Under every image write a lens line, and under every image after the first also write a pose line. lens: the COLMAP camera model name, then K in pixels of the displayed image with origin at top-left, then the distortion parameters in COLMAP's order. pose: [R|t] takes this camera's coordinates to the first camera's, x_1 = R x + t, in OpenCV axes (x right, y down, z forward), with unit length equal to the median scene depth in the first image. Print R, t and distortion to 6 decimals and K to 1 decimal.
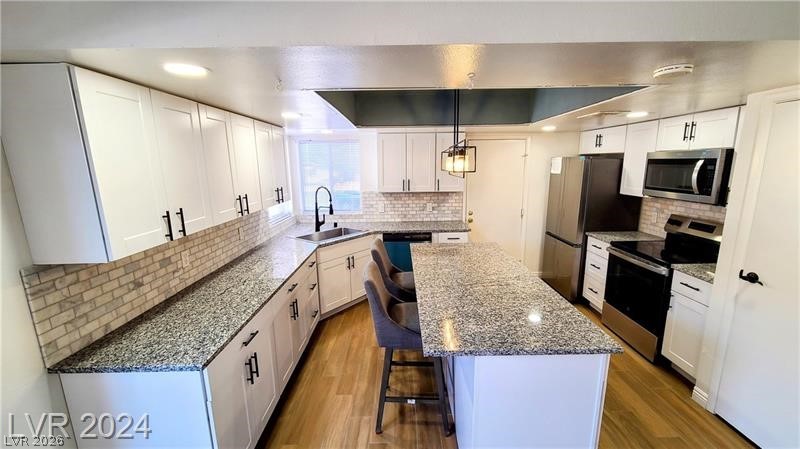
lens RADIAL K [[329.7, 0, 401.8], [0, 329.7, 228.6], [0, 0, 1]] dist [-0.004478, 0.000224]
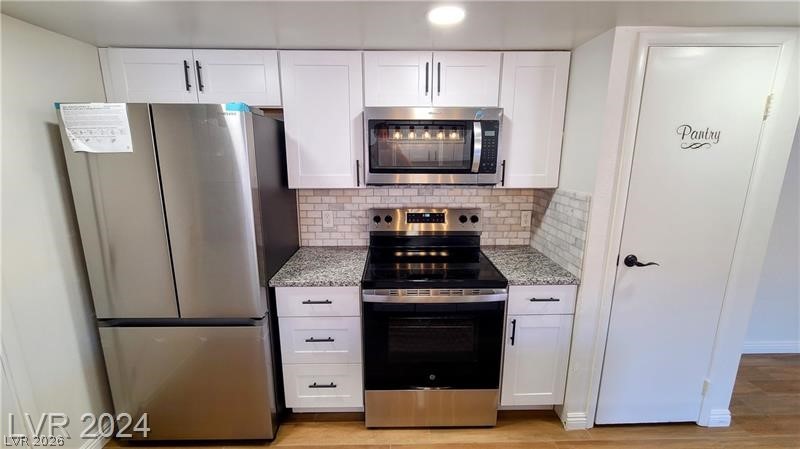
lens RADIAL K [[329.7, 0, 398.0], [0, 329.7, 218.8], [0, 0, 1]] dist [-0.004478, 0.000224]
pose [[-0.014569, -0.191263, 0.981431, 0.153598], [0.195775, 0.961991, 0.190381, -0.135962], [-0.980541, 0.194914, 0.023429, 0.901139]]
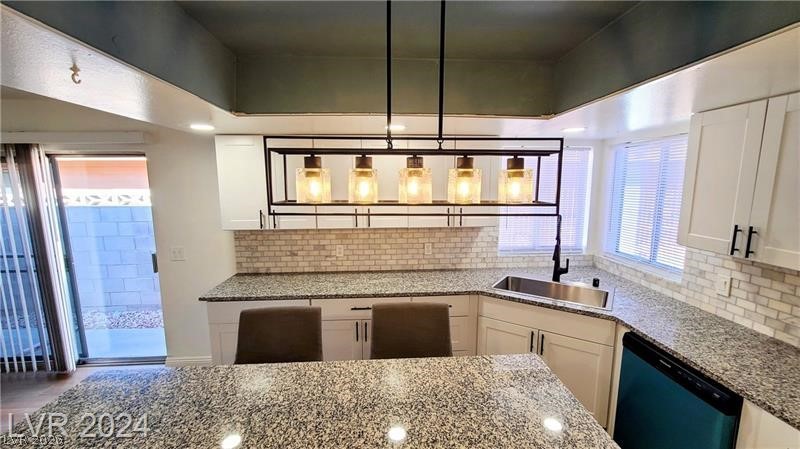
lens RADIAL K [[329.7, 0, 401.6], [0, 329.7, 228.9], [0, 0, 1]] dist [-0.004478, 0.000224]
pose [[0.054418, 0.153964, -0.986577, 0.445160], [-0.192776, 0.971072, 0.140911, -0.154967], [0.979733, 0.182520, 0.082525, 0.750192]]
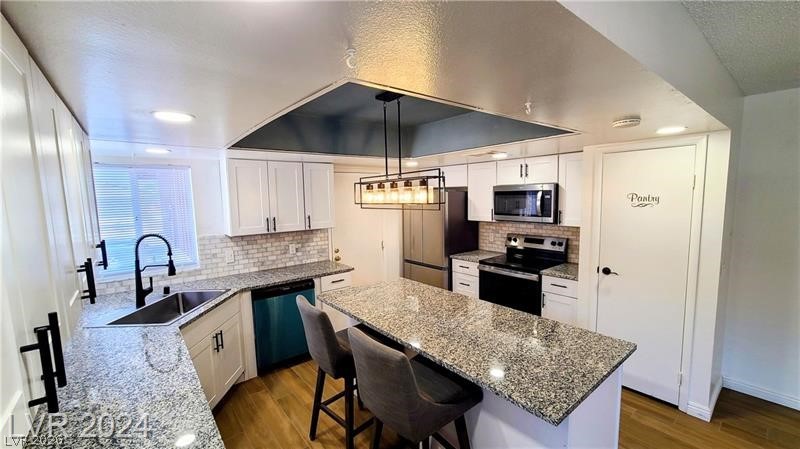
lens RADIAL K [[329.7, 0, 401.6], [0, 329.7, 227.5], [0, 0, 1]] dist [-0.004478, 0.000224]
pose [[0.778277, -0.066979, 0.624338, -0.302614], [0.134279, 0.989047, -0.061282, -0.041545], [-0.613395, 0.131530, 0.778747, 0.234232]]
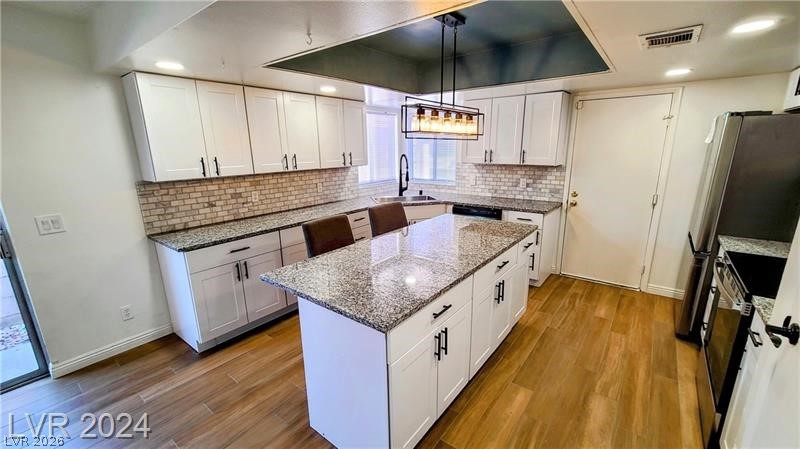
lens RADIAL K [[329.7, 0, 401.3], [0, 329.7, 228.0], [0, 0, 1]] dist [-0.004478, 0.000224]
pose [[0.785025, 0.150906, -0.600802, 0.513312], [-0.116835, 0.988536, 0.095635, 0.009407], [0.608346, -0.004881, 0.793657, 0.151936]]
